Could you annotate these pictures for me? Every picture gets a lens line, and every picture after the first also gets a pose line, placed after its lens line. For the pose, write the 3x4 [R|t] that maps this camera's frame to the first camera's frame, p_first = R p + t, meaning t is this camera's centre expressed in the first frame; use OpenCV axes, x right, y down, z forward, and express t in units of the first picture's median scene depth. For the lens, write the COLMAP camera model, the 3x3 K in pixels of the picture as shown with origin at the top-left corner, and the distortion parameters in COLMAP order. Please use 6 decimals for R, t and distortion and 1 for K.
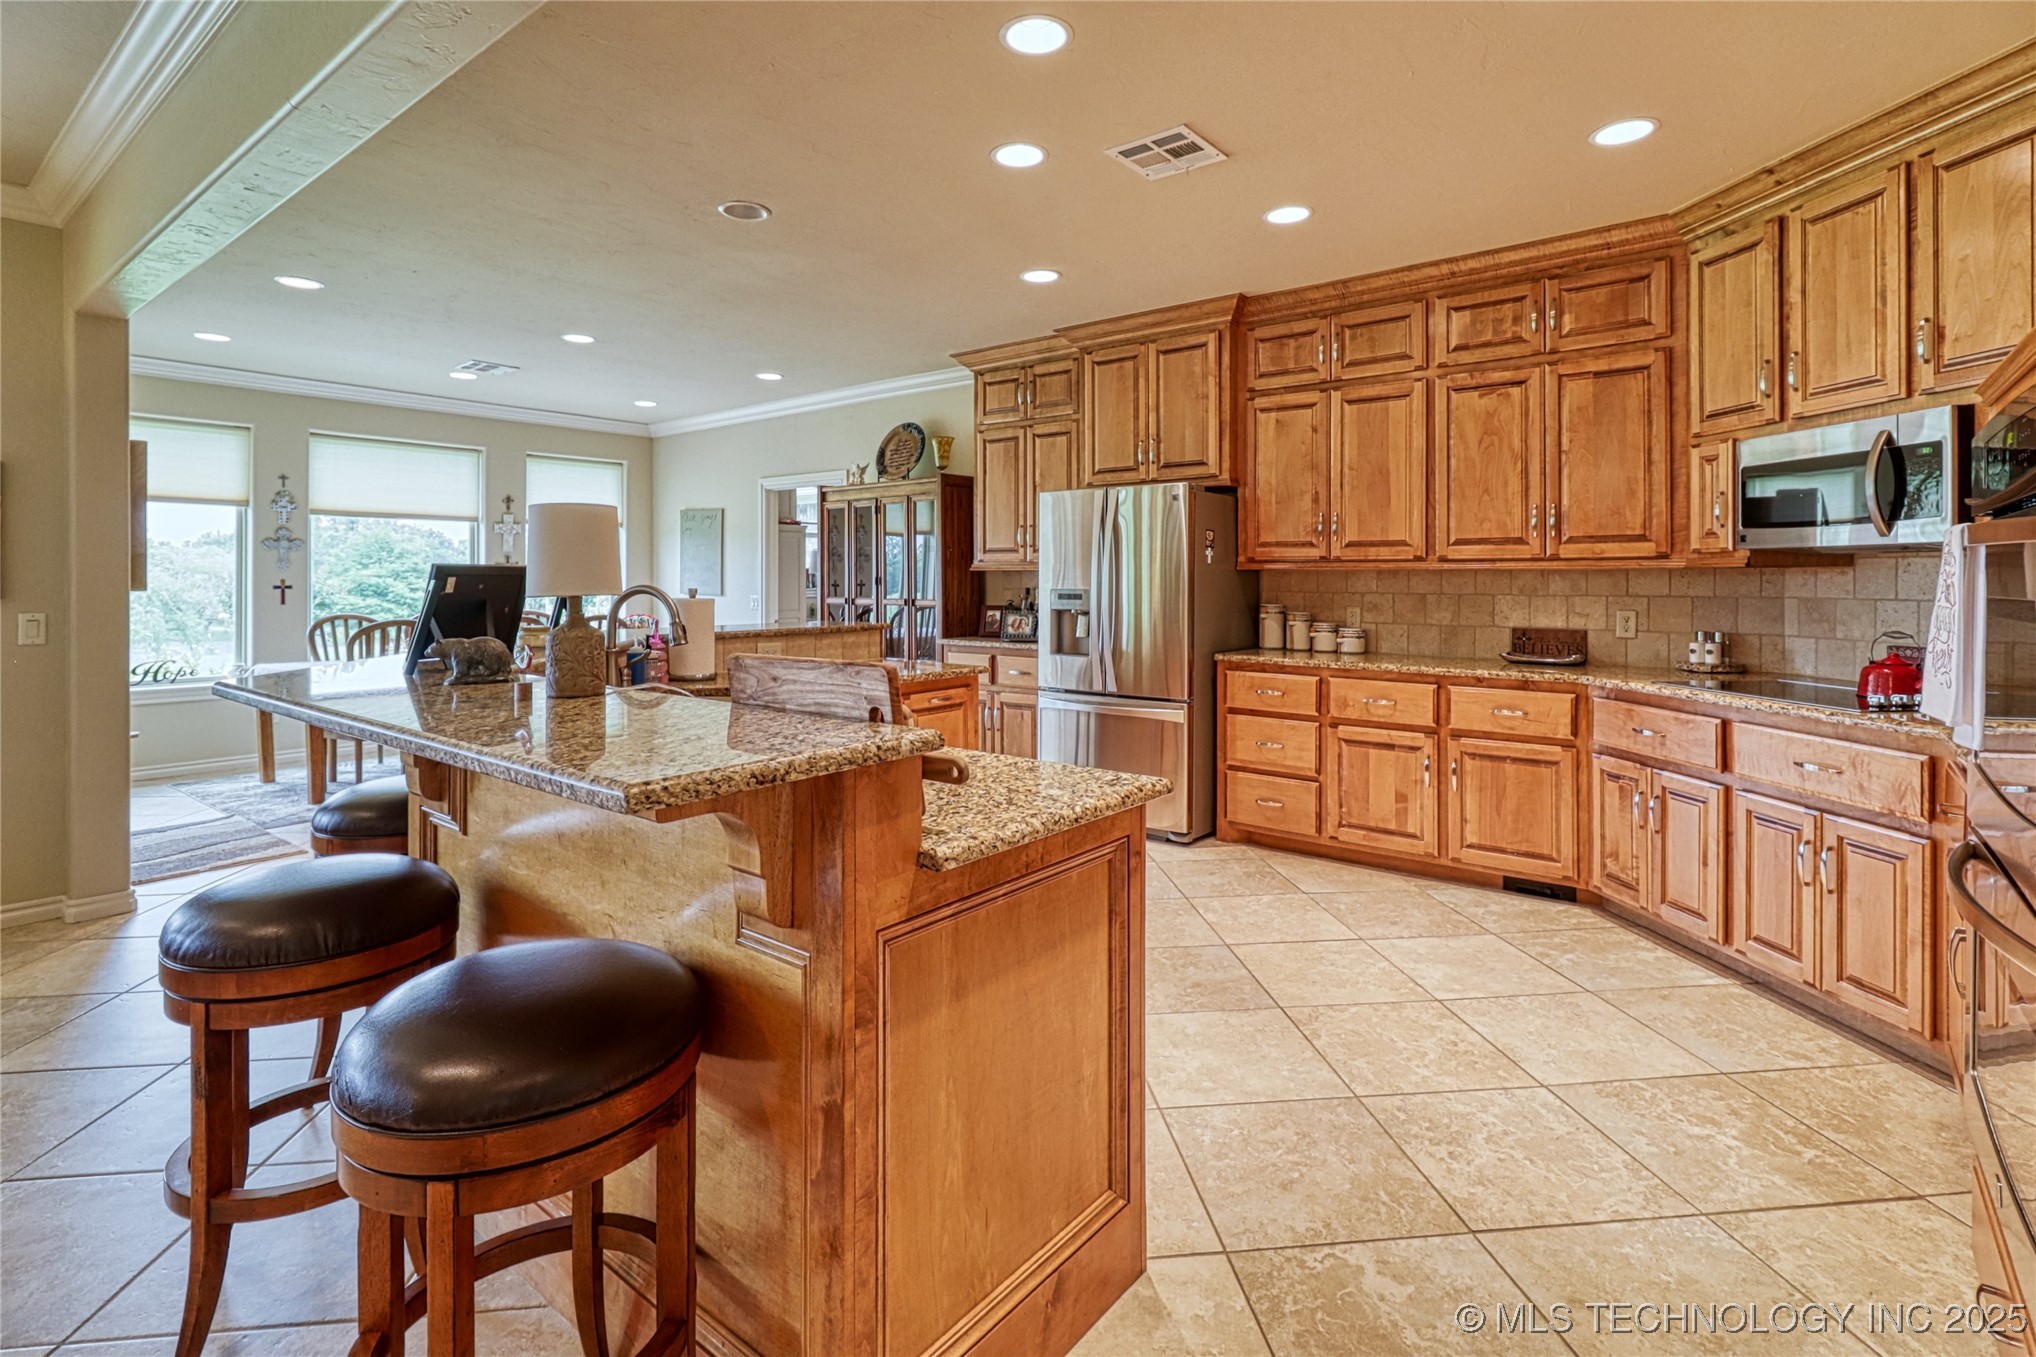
lens RADIAL K [[968.0, 0, 1026.5], [0, 968.0, 584.9], [0, 0, 1]] dist [0.004748, -0.000001]
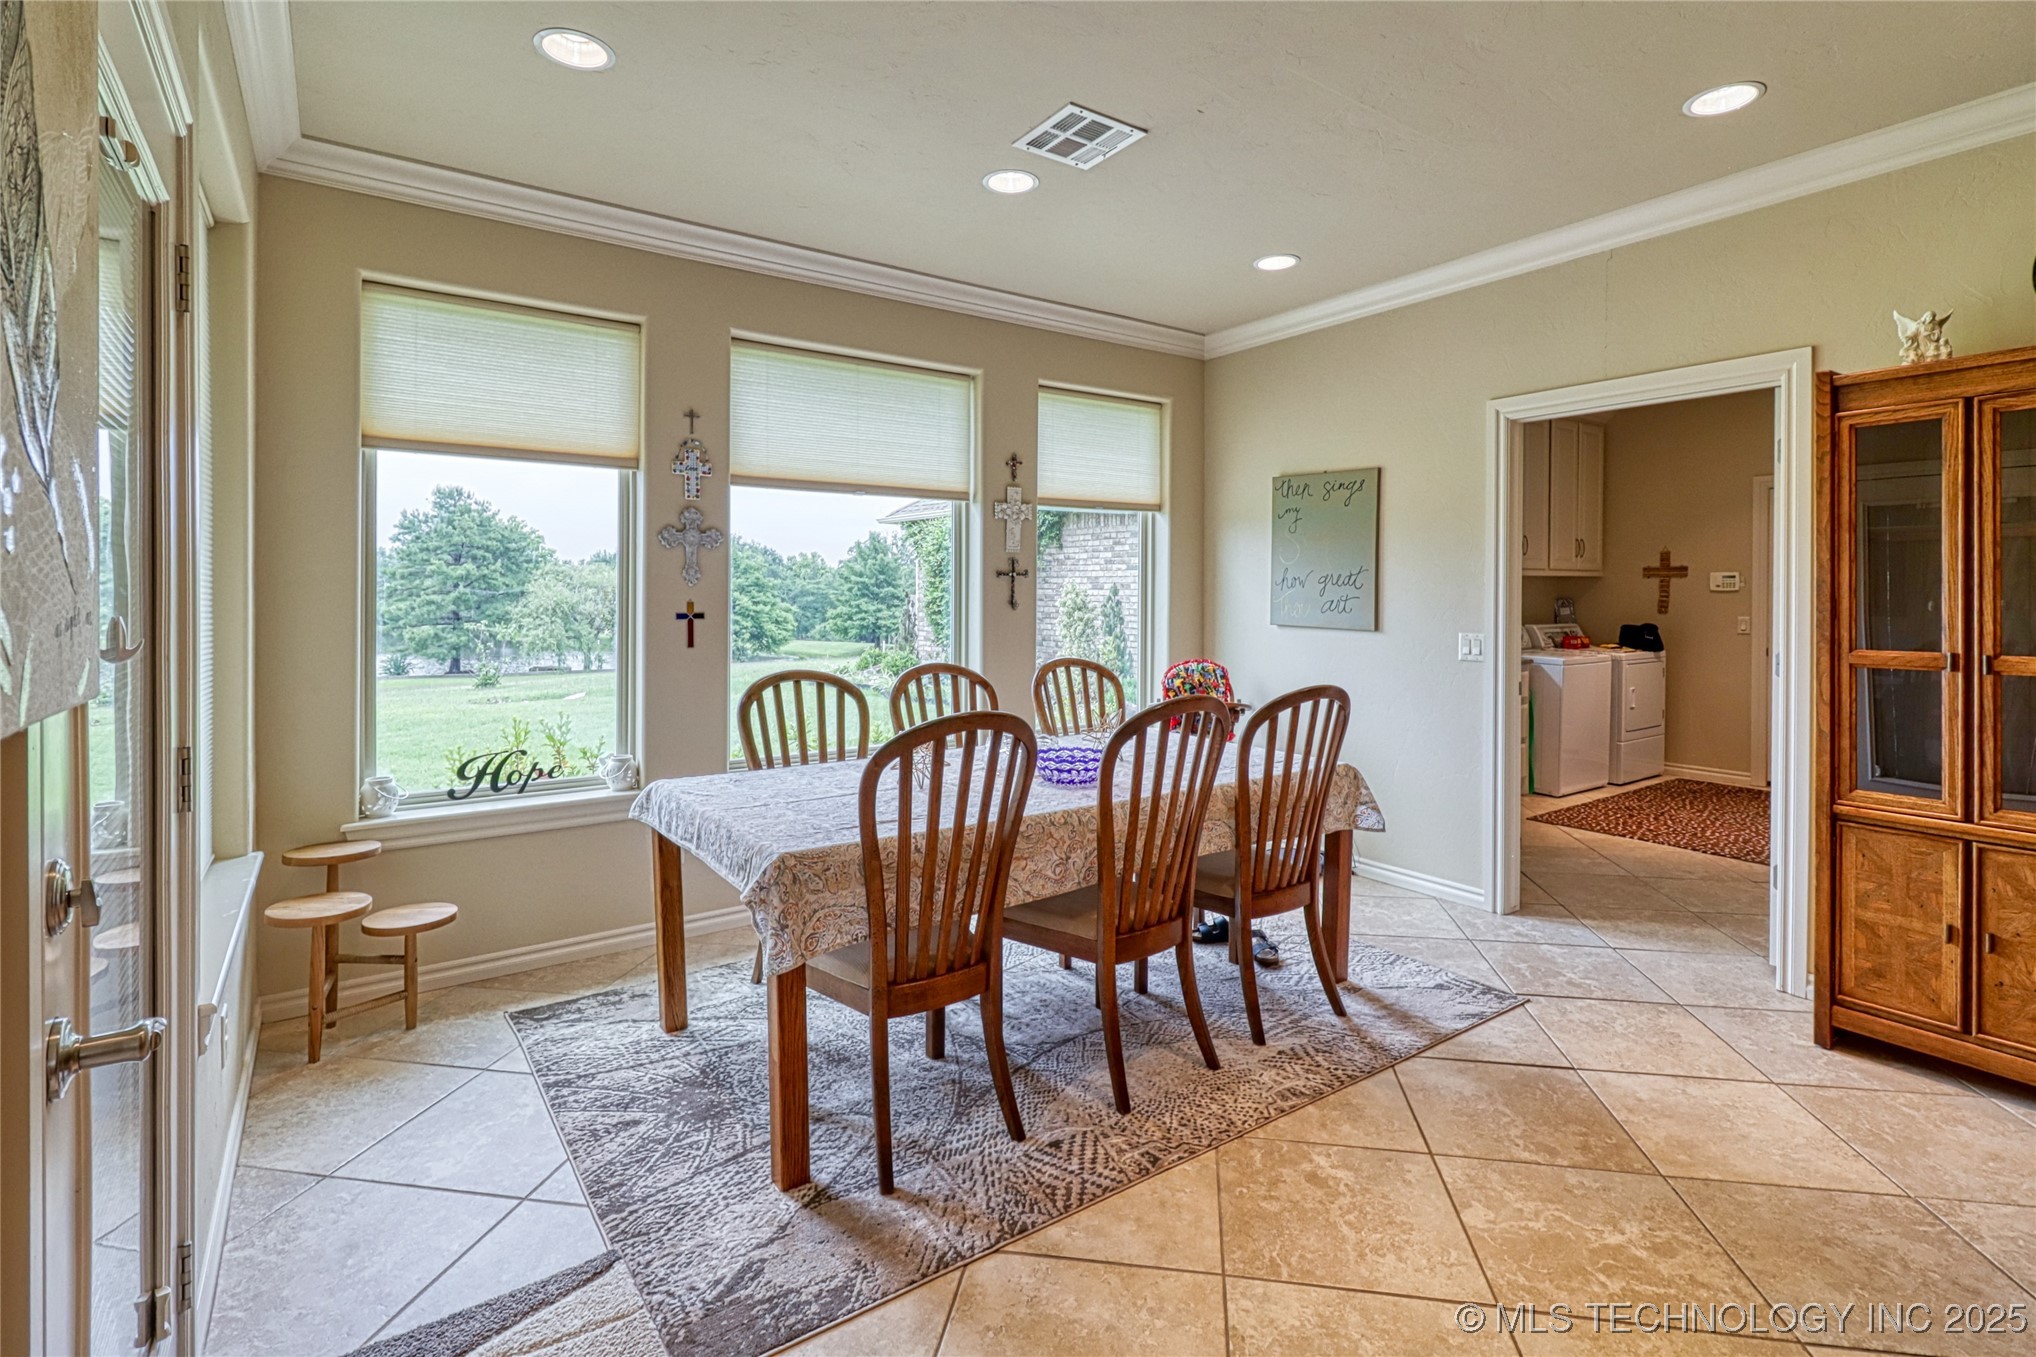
lens RADIAL K [[968.0, 0, 1018.7], [0, 968.0, 601.1], [0, 0, 1]] dist [0.004748, -0.000001]
pose [[0.957897, 0.002998, -0.287097, -0.587653], [-0.002215, 0.999993, 0.003052, -0.011055], [0.287104, -0.002288, 0.957897, 0.721046]]
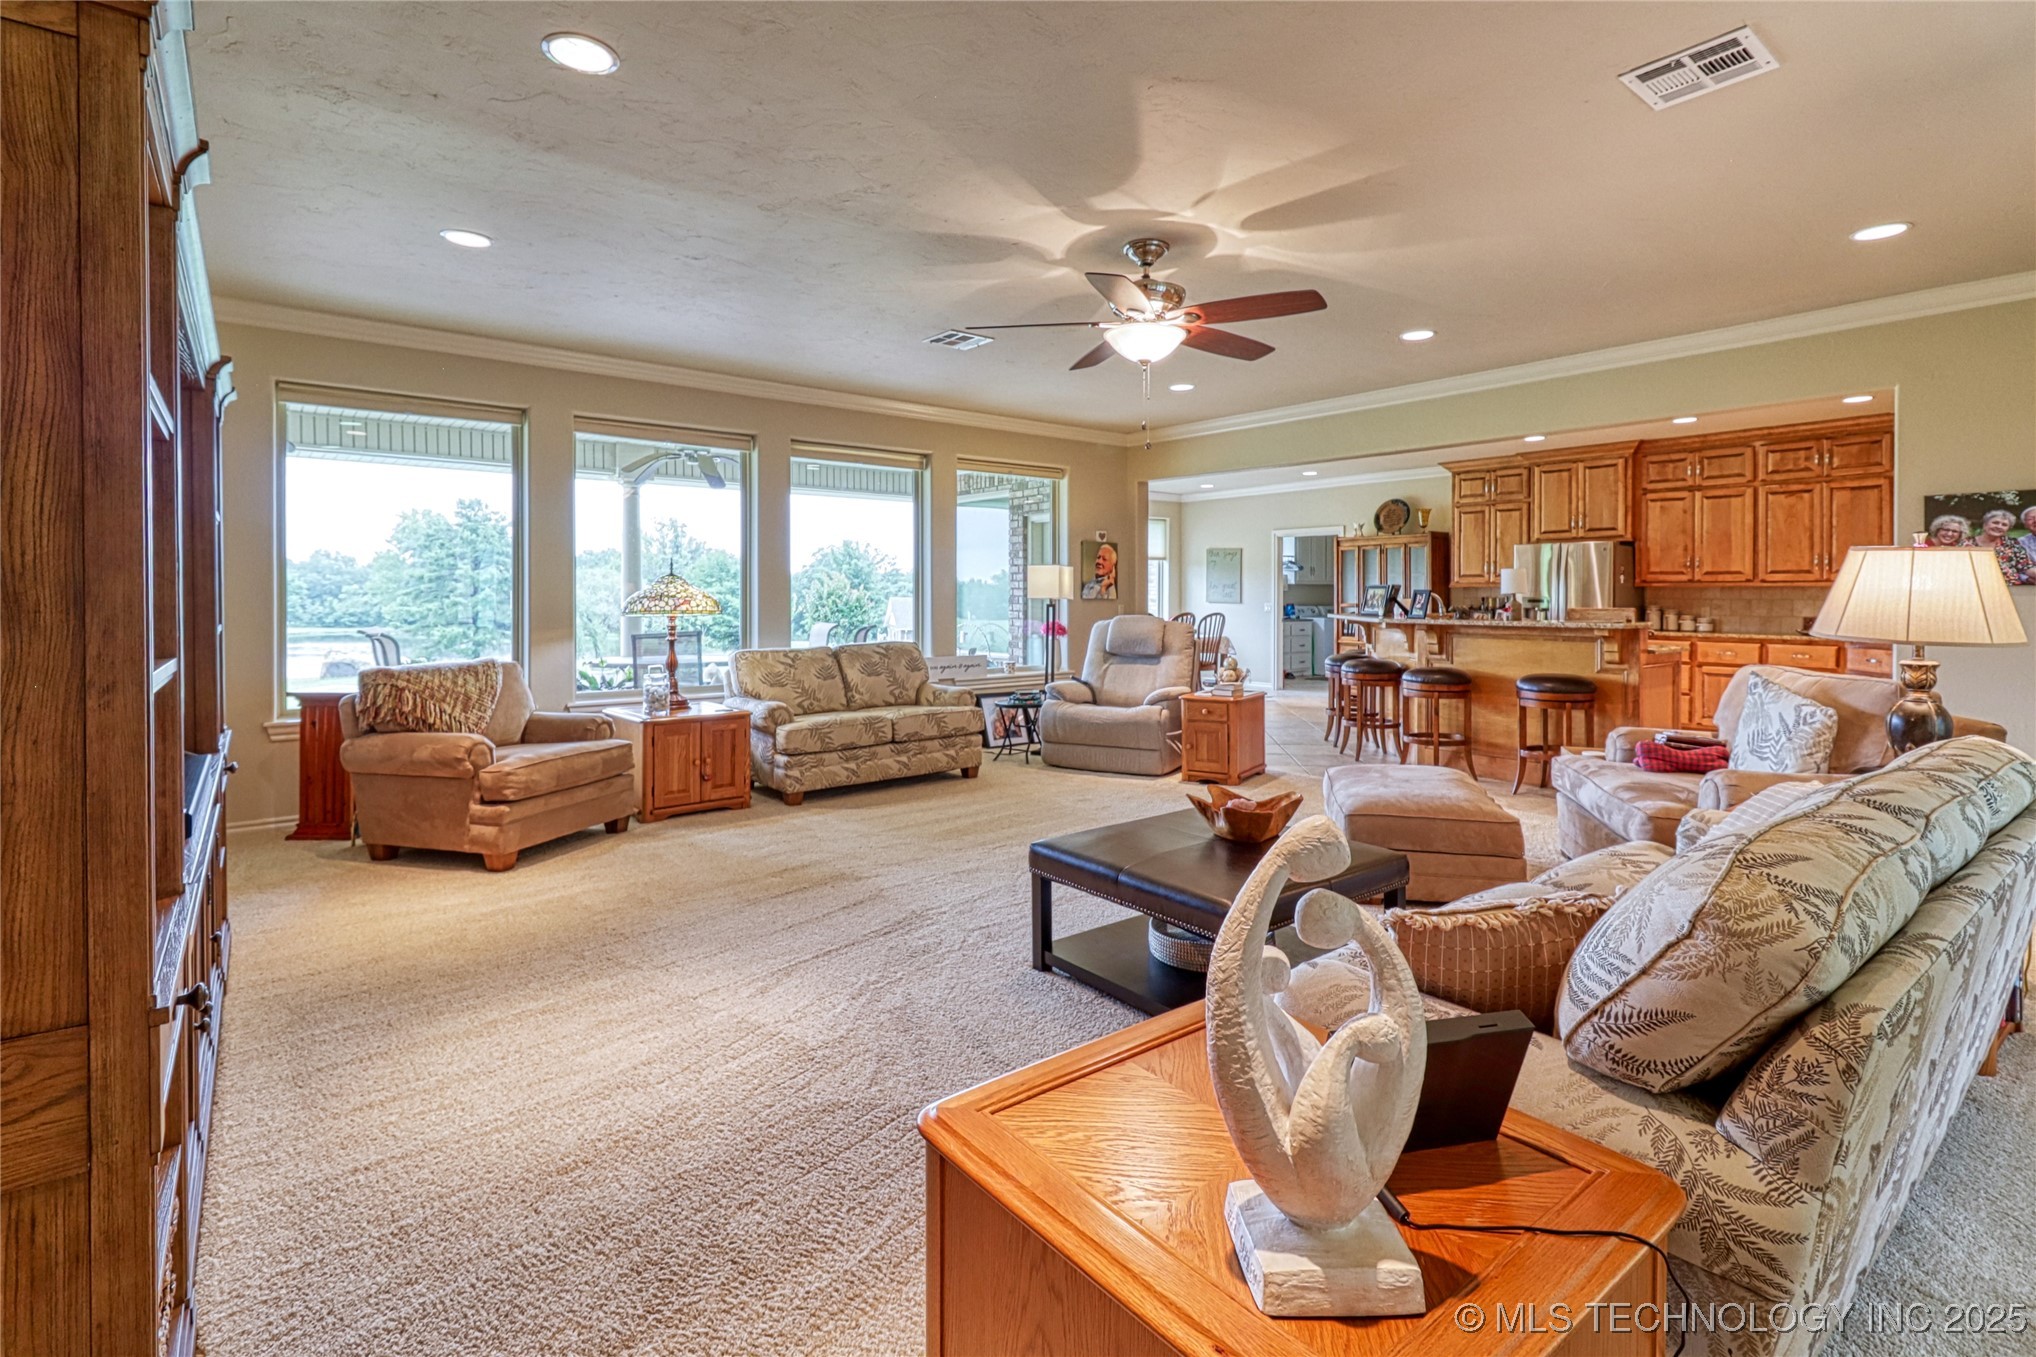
lens RADIAL K [[968.0, 0, 1053.4], [0, 968.0, 606.7], [0, 0, 1]] dist [0.004748, -0.000001]
pose [[0.981313, 0.002732, -0.192397, -0.519106], [-0.001757, 0.999985, 0.005241, 0.015238], [0.192409, -0.004806, 0.981303, -1.037105]]
